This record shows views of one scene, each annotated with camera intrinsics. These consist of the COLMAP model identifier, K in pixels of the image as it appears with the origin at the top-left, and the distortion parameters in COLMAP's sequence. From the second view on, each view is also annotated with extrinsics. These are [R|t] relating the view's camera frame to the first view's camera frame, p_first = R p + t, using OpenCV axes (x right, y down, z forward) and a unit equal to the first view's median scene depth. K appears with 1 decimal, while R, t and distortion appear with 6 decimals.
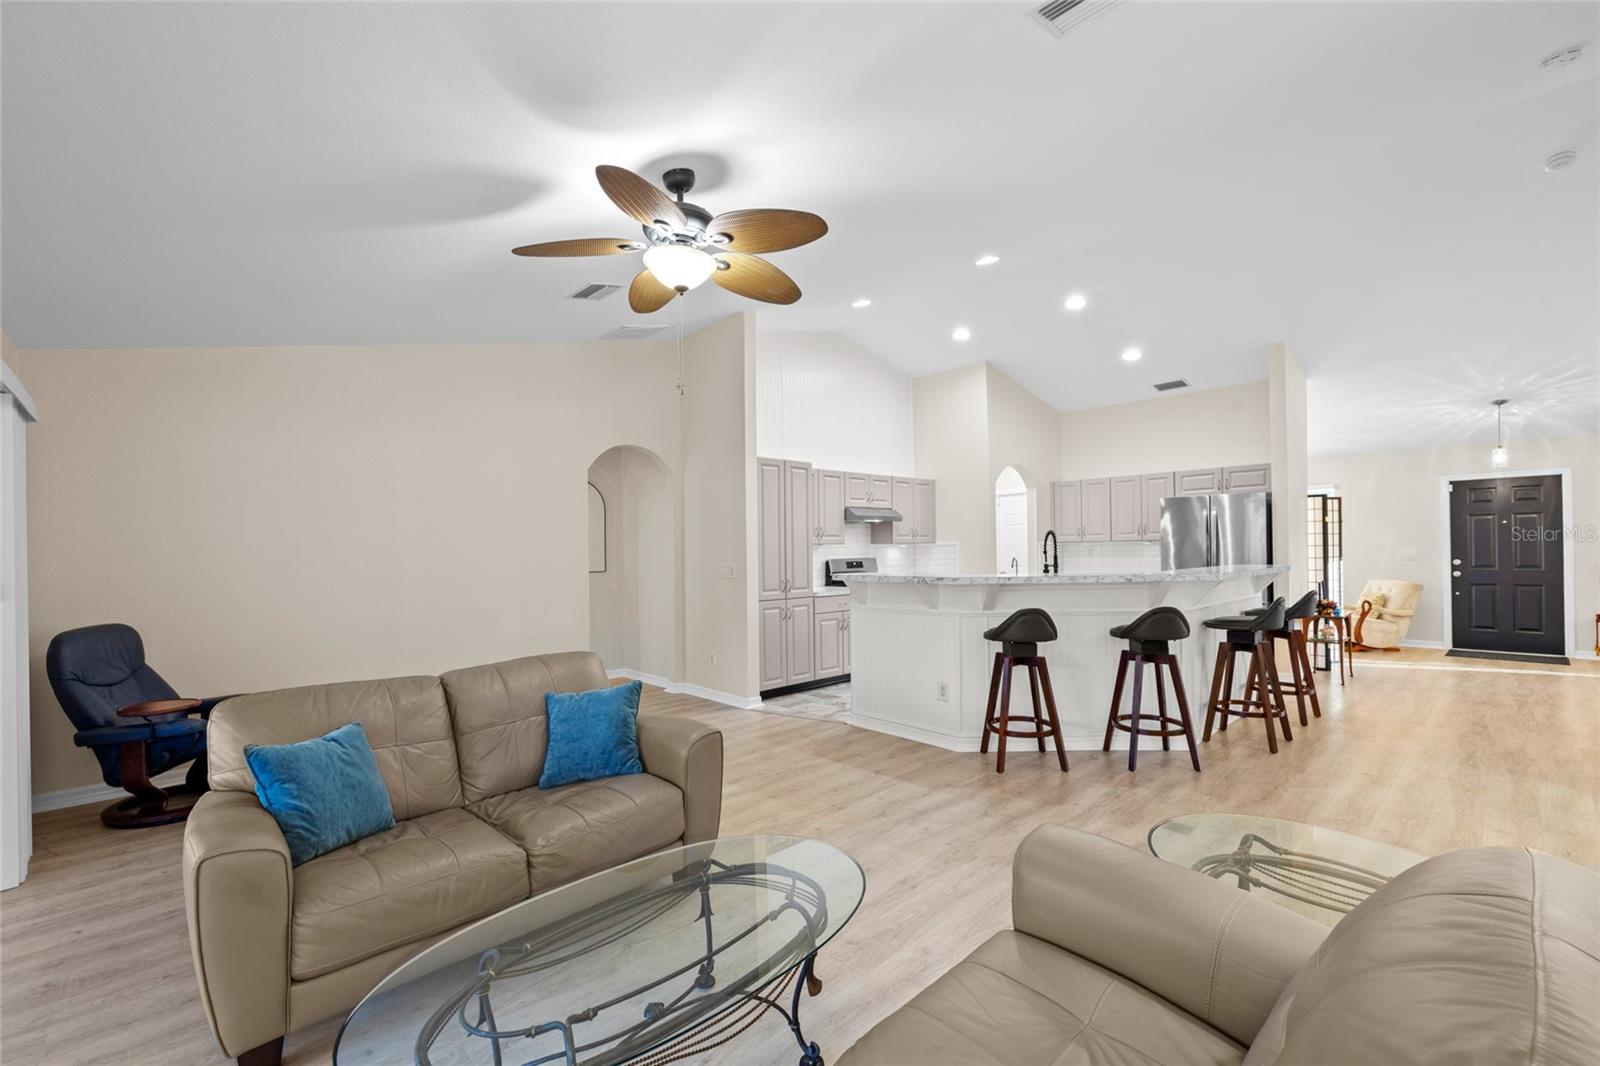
lens RADIAL K [[673.5, 0, 796.7], [0, 673.5, 548.9], [0, 0, 1]] dist [-0.000088, 0.000701]
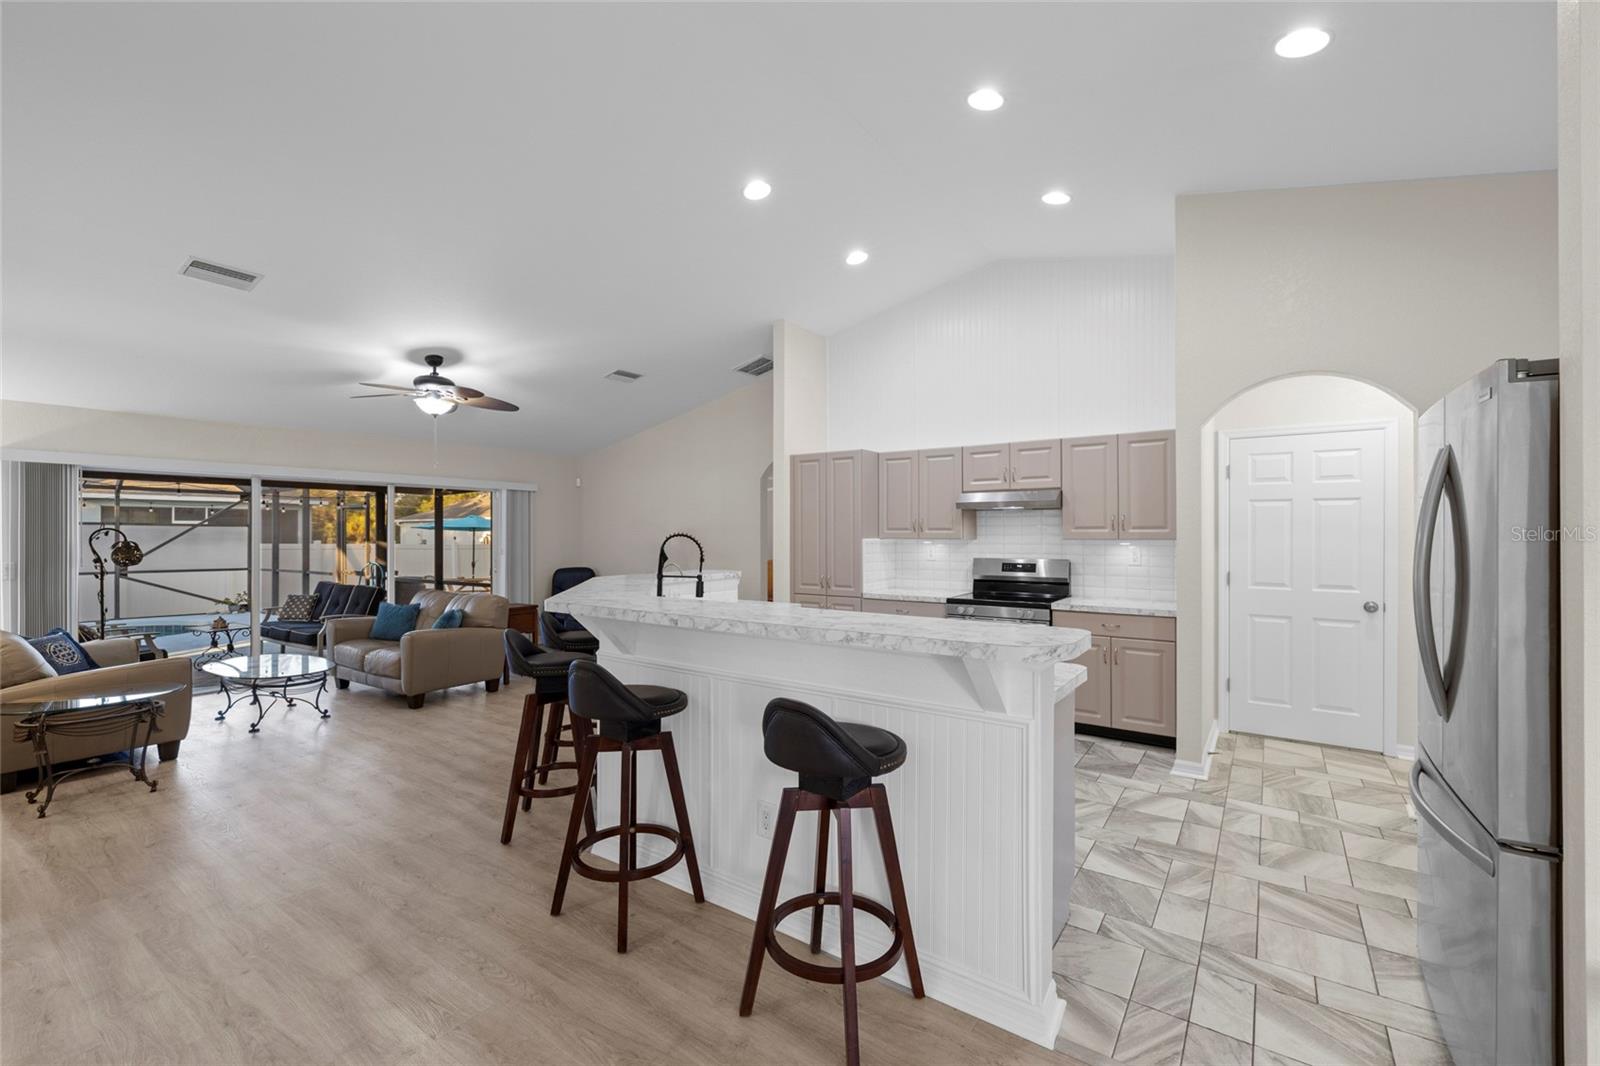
lens RADIAL K [[673.5, 0, 798.6], [0, 673.5, 531.6], [0, 0, 1]] dist [-0.000088, 0.000701]
pose [[0.208450, 0.013736, -0.977937, 0.795014], [-0.001087, 0.999904, 0.013813, -0.026583], [0.978032, -0.001817, 0.208445, 0.648248]]
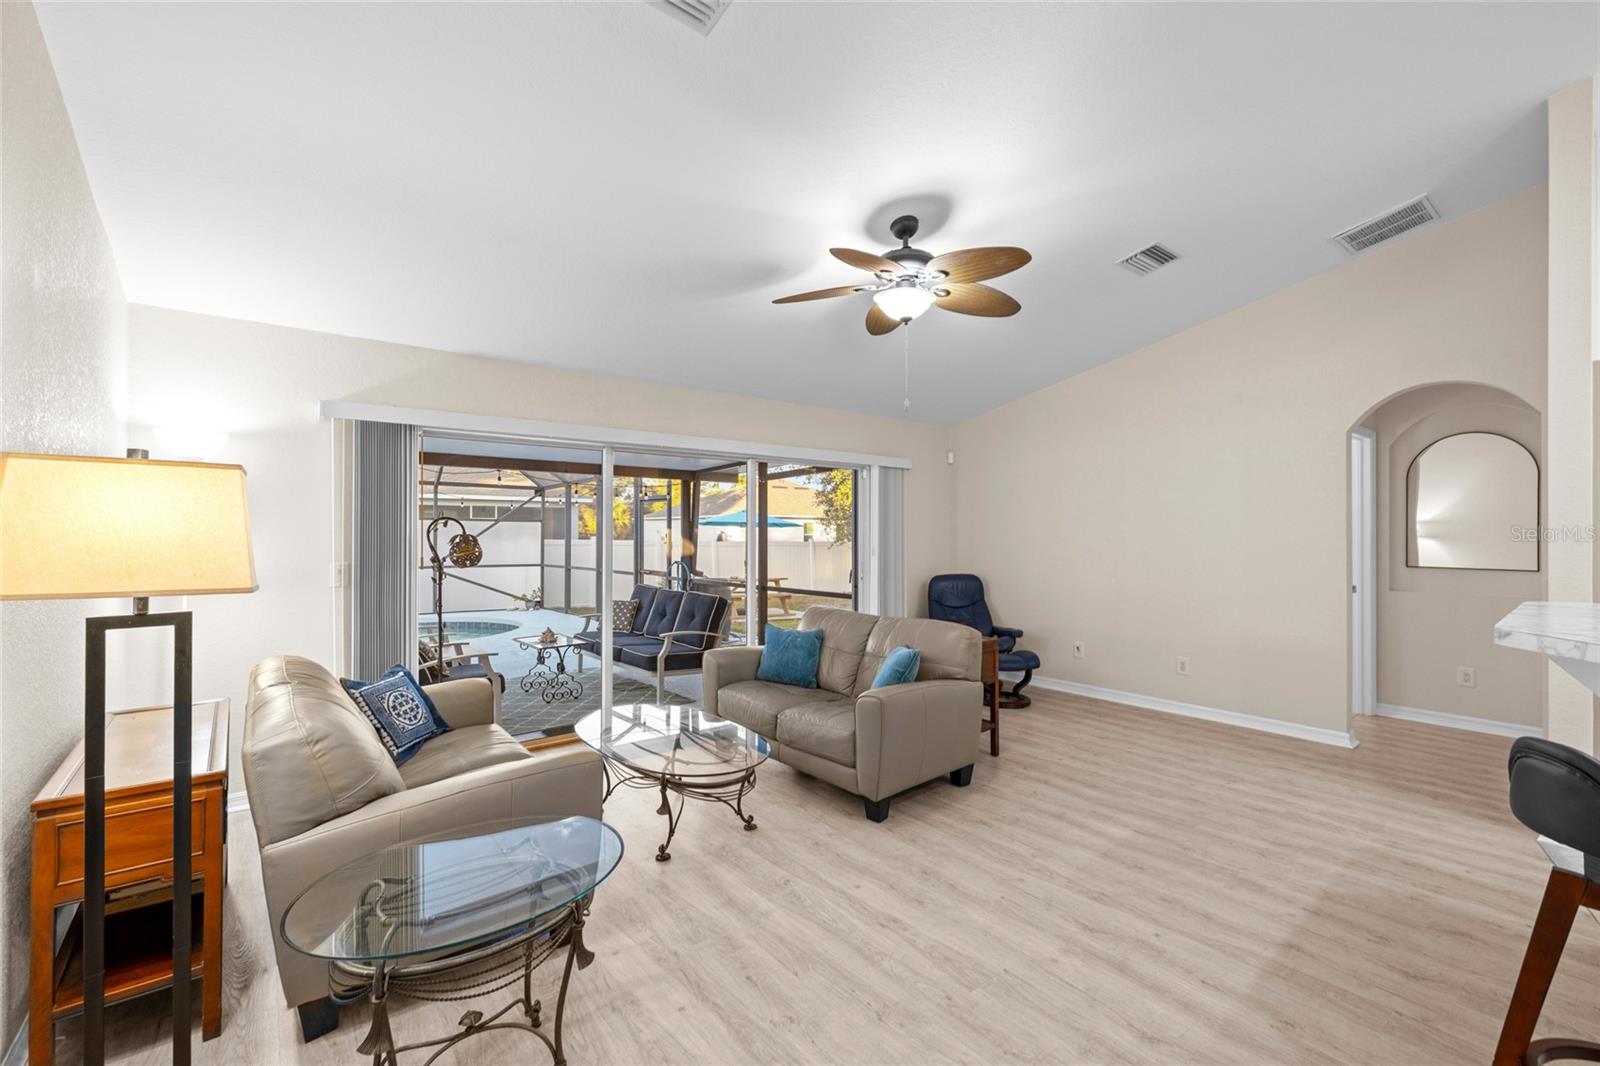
lens RADIAL K [[673.5, 0, 798.1], [0, 673.5, 529.6], [0, 0, 1]] dist [-0.000088, 0.000701]
pose [[-0.073275, 0.012921, -0.997228, 0.399954], [0.001182, 0.999916, 0.012869, -0.013987], [0.997311, -0.000236, -0.073284, 0.356350]]
